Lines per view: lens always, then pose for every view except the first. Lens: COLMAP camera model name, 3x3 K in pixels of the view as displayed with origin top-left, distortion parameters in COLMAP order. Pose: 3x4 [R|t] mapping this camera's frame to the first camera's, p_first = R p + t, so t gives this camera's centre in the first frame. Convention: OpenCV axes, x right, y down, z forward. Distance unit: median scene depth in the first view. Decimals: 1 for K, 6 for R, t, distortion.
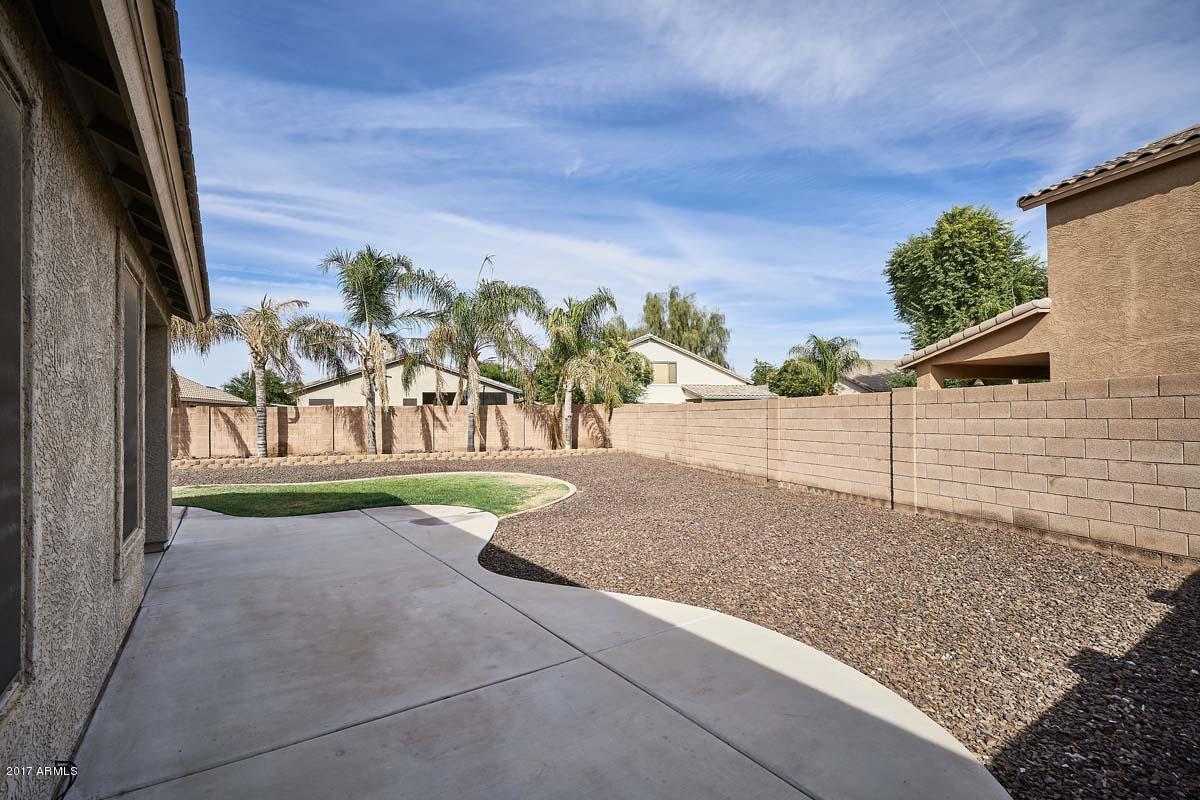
lens RADIAL K [[555.1, 0, 600.0], [0, 555.1, 419.4], [0, 0, 1]] dist [0.000496, 0.000207]
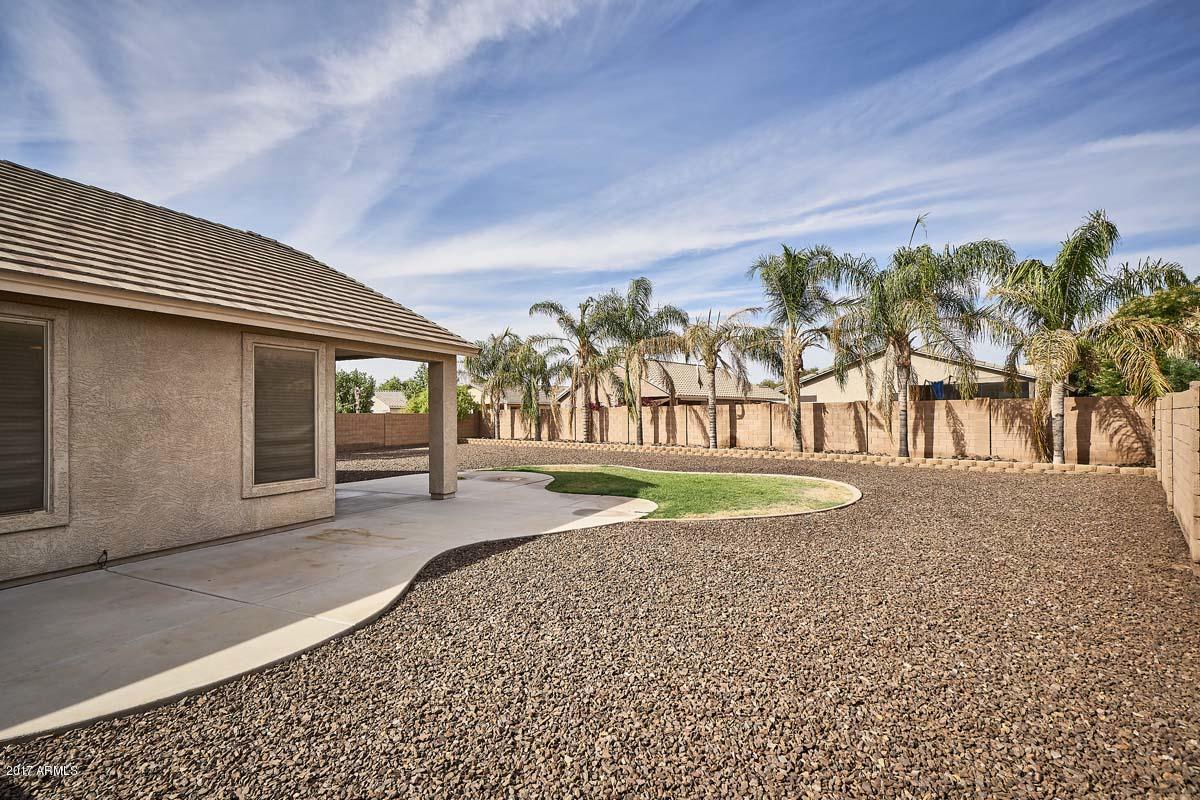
lens RADIAL K [[555.1, 0, 600.0], [0, 555.1, 419.4], [0, 0, 1]] dist [0.000496, 0.000207]
pose [[0.486592, 0.015485, -0.873492, 0.264551], [-0.003913, 0.999872, 0.015546, -0.008372], [0.873621, -0.004147, 0.486590, 0.183500]]
